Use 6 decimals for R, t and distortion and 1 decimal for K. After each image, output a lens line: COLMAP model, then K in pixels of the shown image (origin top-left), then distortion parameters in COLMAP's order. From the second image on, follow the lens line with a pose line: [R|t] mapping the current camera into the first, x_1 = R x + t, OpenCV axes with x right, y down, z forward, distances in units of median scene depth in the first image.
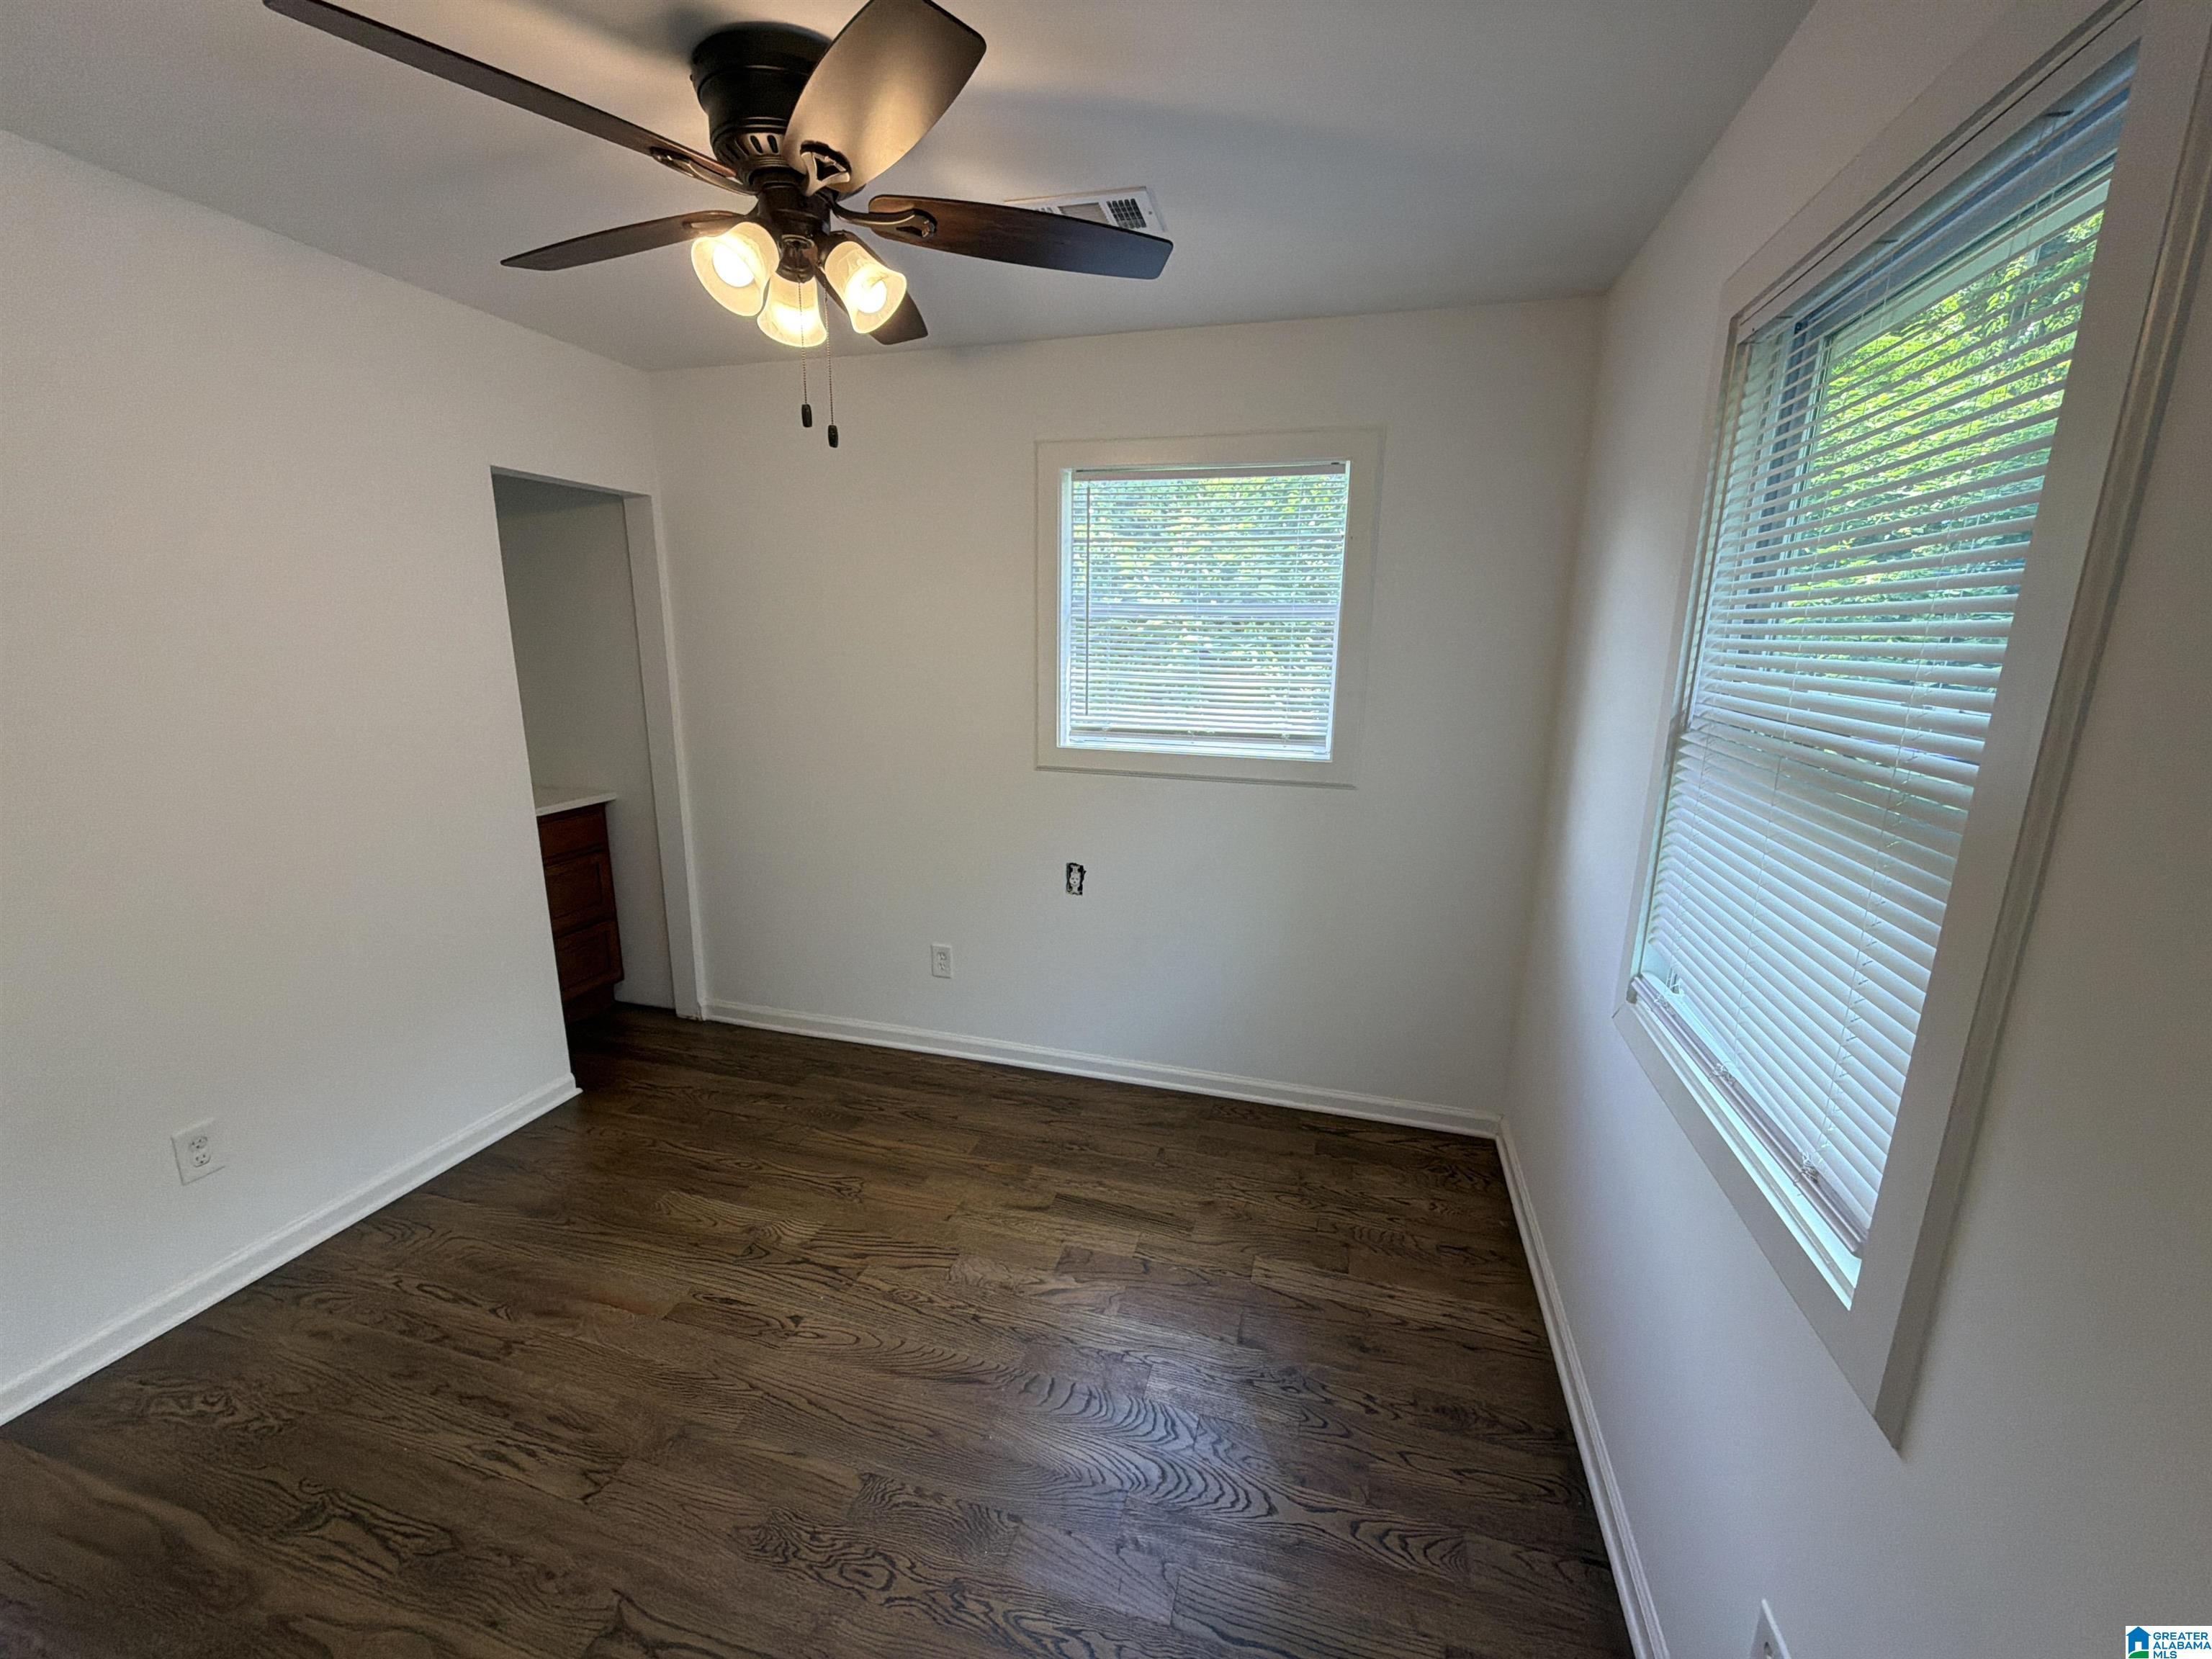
lens RADIAL K [[882.2, 0, 1104.4], [0, 882.2, 829.9], [0, 0, 1]] dist [0.002140, 0.000243]
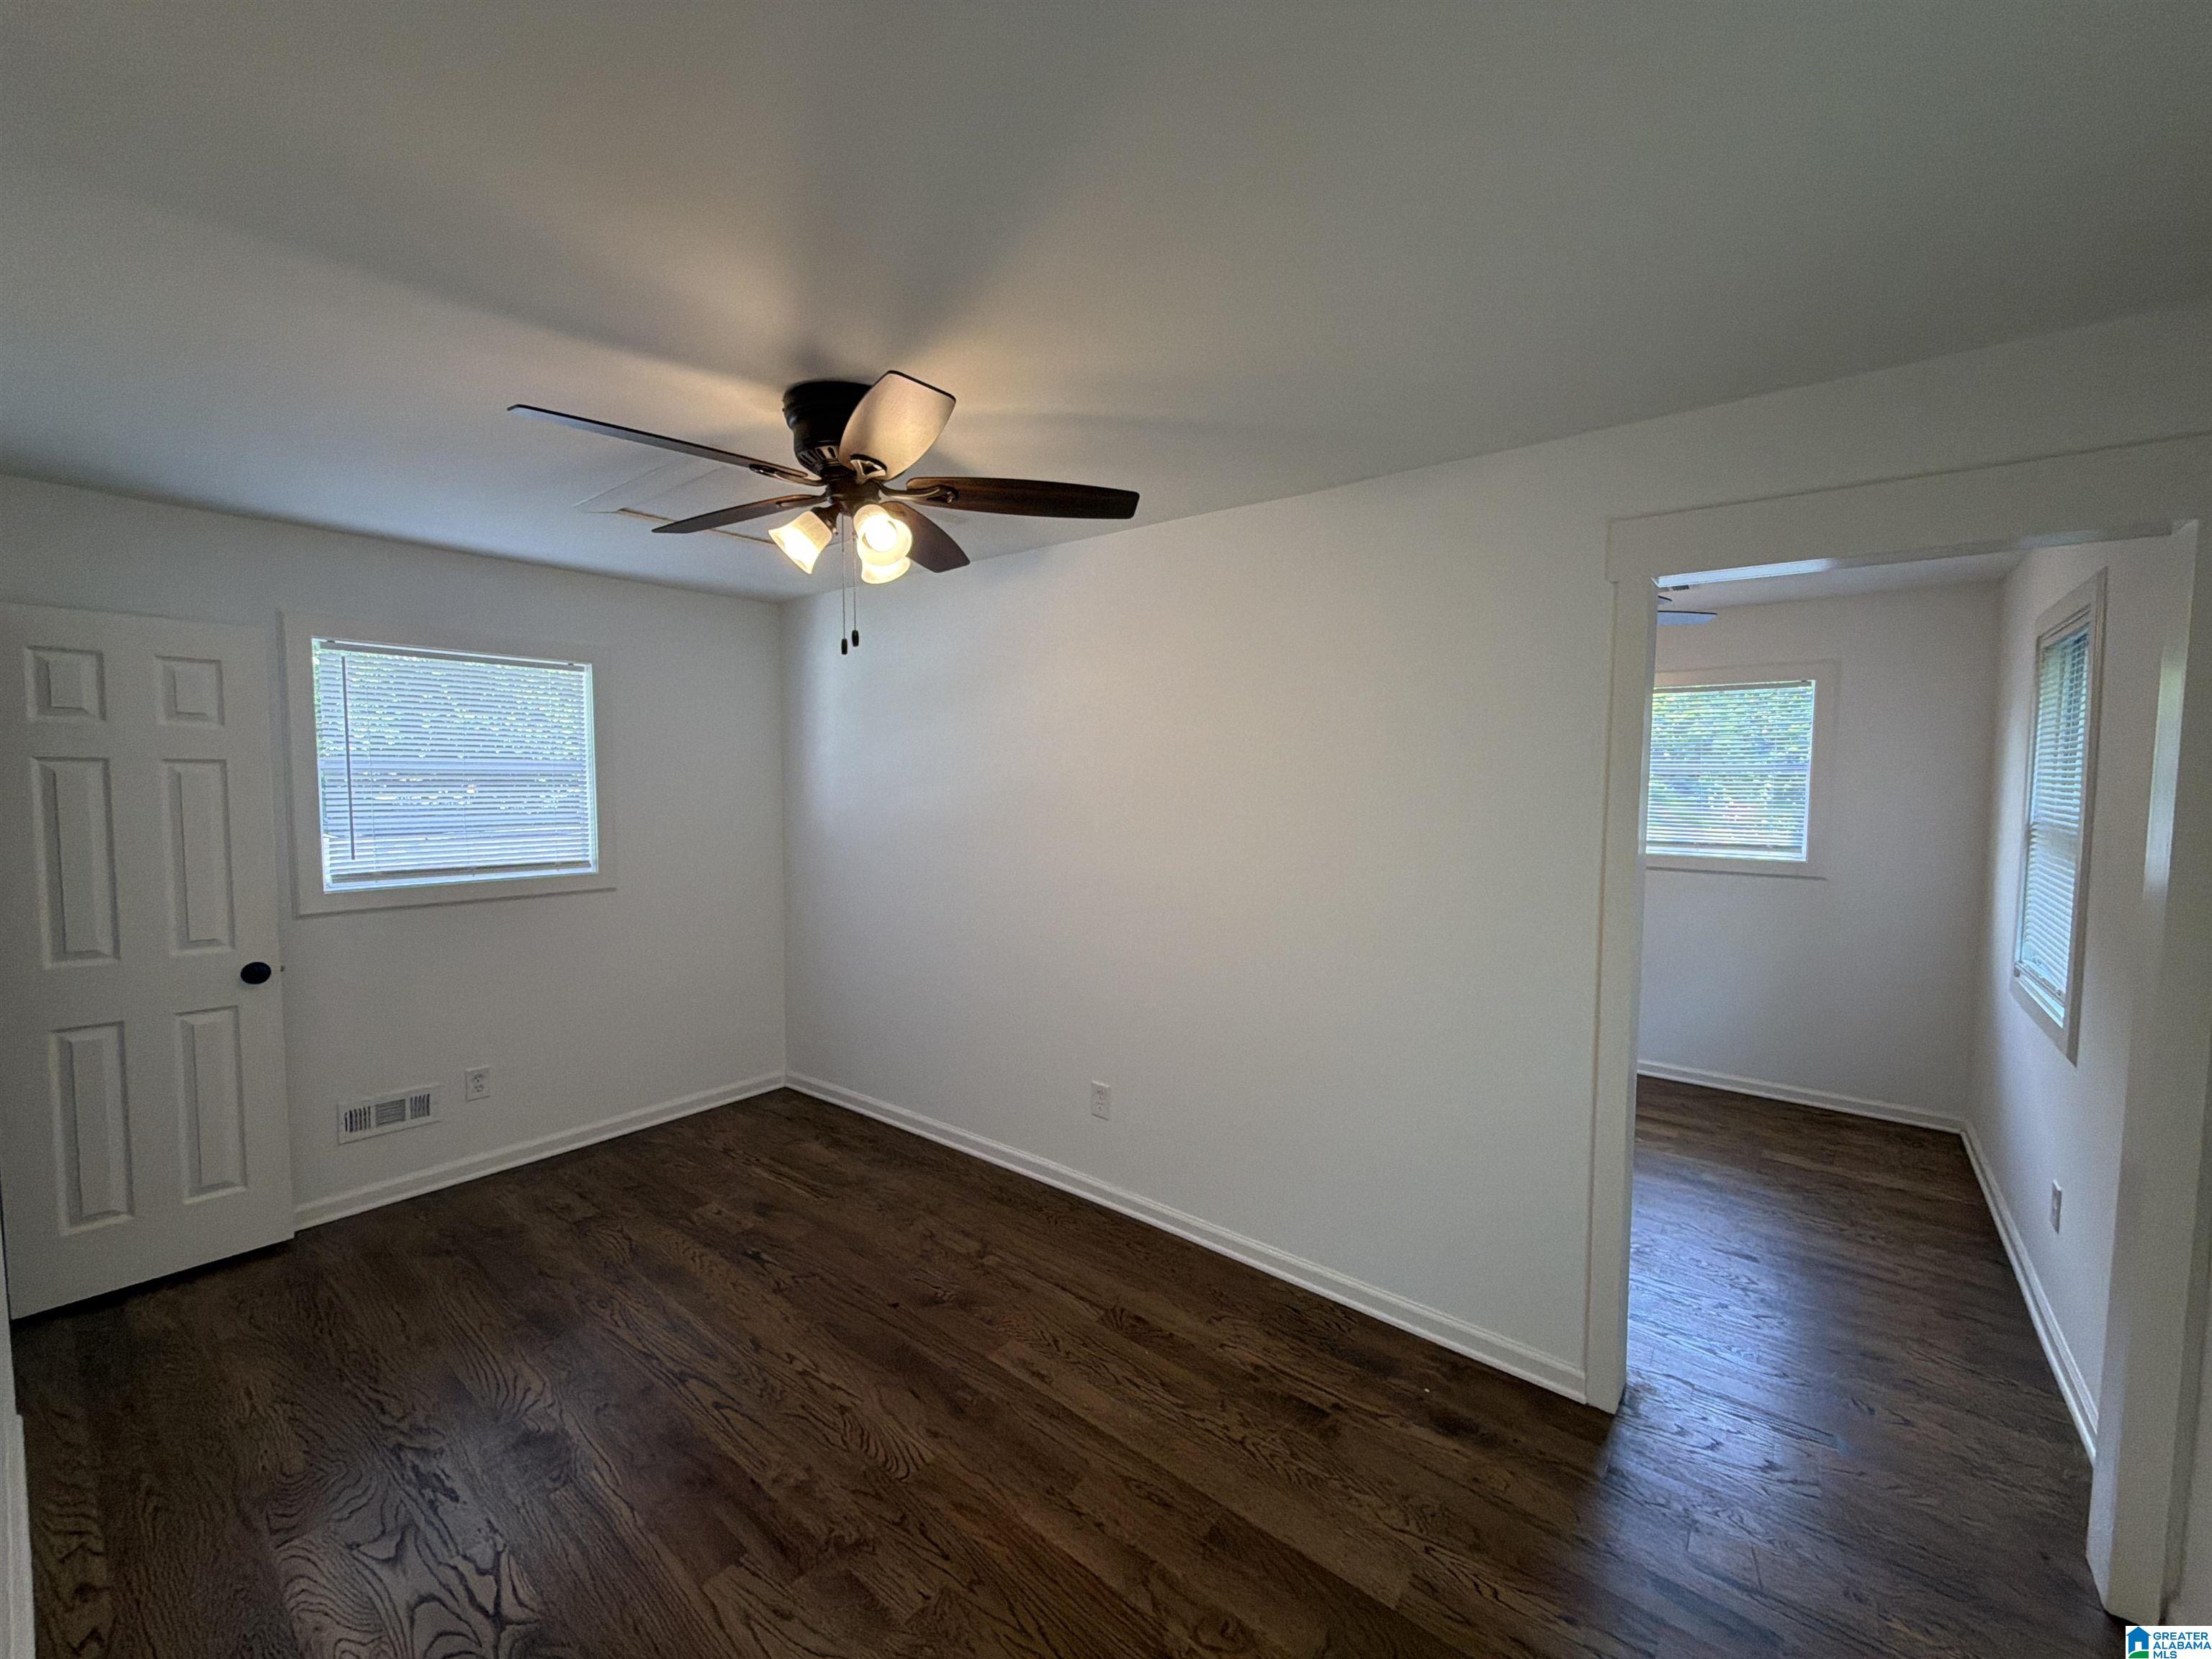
lens RADIAL K [[882.2, 0, 1106.2], [0, 882.2, 825.4], [0, 0, 1]] dist [0.002140, 0.000243]
pose [[0.918614, 0.016402, -0.394815, -0.314905], [-0.081166, 0.985666, -0.147900, 0.227901], [0.386730, 0.167909, 0.906778, -1.077194]]
